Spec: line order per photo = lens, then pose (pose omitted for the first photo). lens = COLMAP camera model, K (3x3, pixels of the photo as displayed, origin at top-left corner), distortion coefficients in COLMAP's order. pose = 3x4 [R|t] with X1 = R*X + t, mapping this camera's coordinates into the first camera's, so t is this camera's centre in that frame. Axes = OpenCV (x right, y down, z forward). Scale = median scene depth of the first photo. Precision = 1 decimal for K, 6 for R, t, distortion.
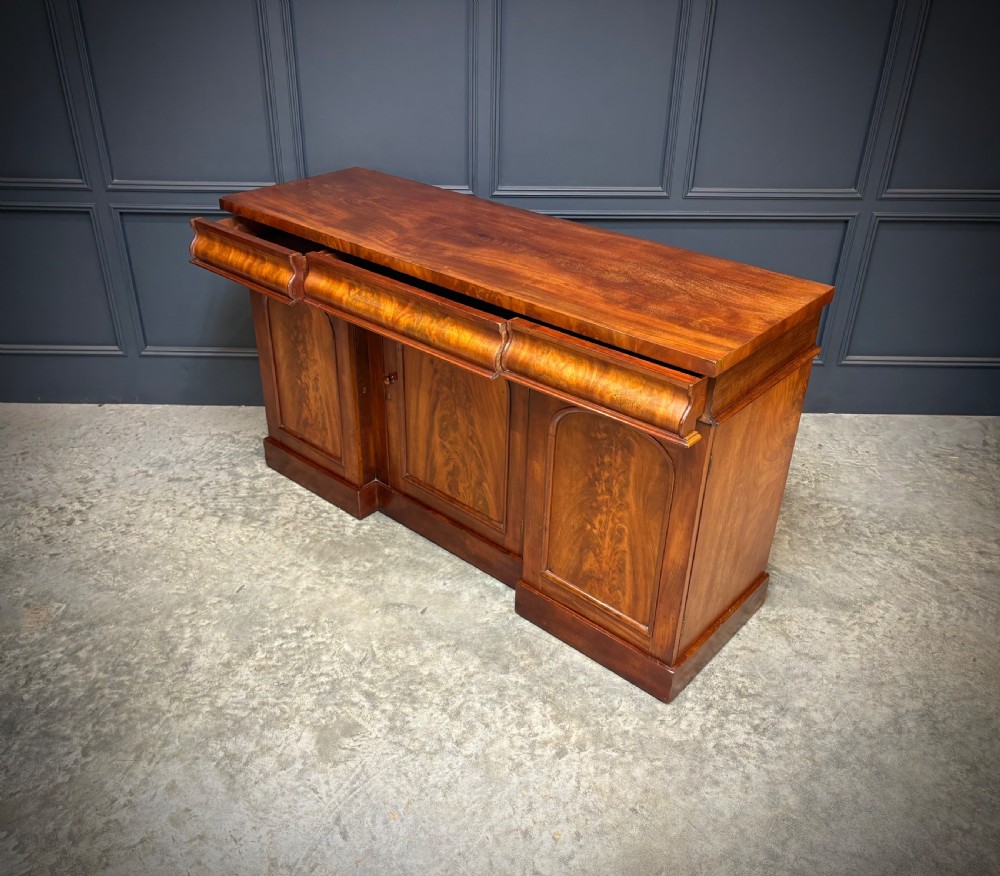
lens RADIAL K [[896.5, 0, 473.7], [0, 896.5, 427.0], [0, 0, 1]] dist [0.001753, 0.043291]
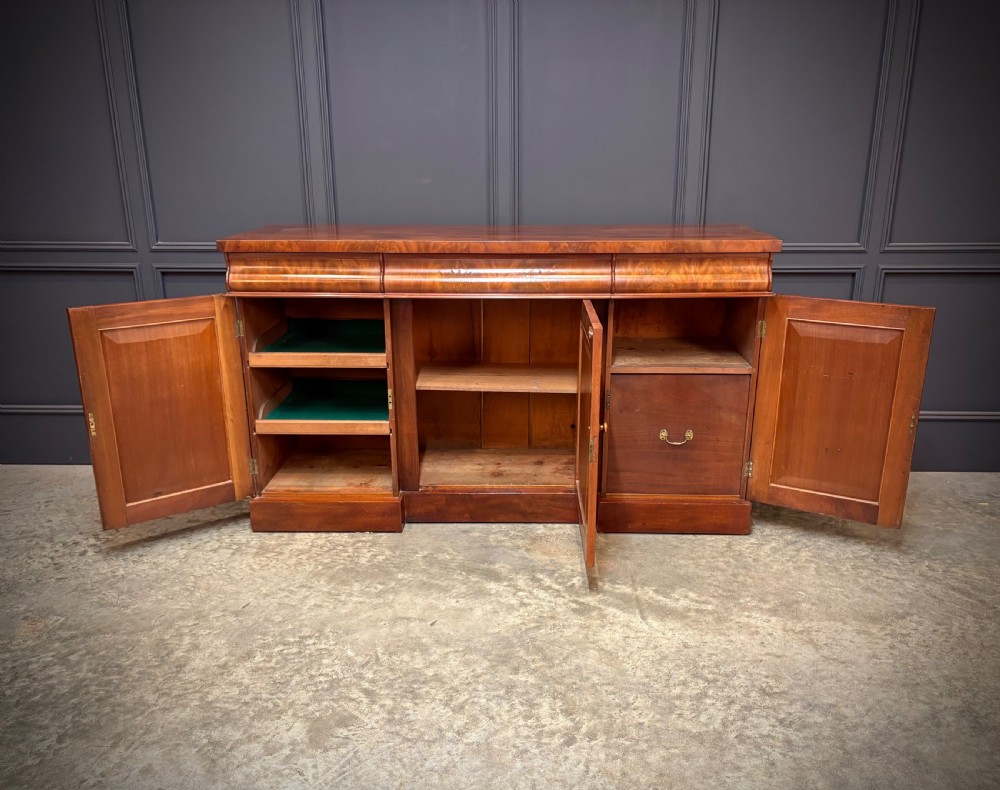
lens RADIAL K [[879.2, 0, 512.2], [0, 879.2, 441.6], [0, 0, 1]] dist [0.016466, 0.011462]
pose [[0.999793, -0.003251, -0.020091, 0.052622], [-0.000914, 0.978994, -0.203886, 0.225847], [0.020332, 0.203863, 0.978788, 0.042255]]
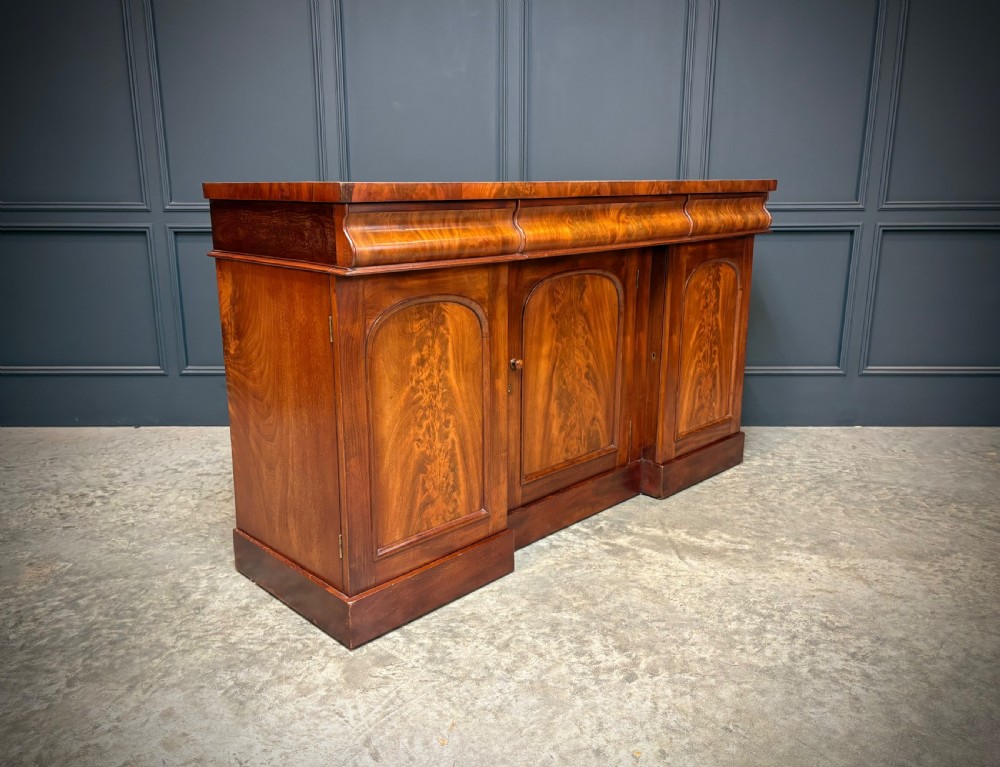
lens RADIAL K [[797.4, 0, 485.9], [0, 797.4, 392.8], [0, 0, 1]] dist [0.021882, -0.001601]
pose [[0.999948, -0.009219, 0.004435, -0.037318], [0.010086, 0.960908, -0.276686, 0.286775], [-0.001711, 0.276716, 0.960950, 0.179812]]
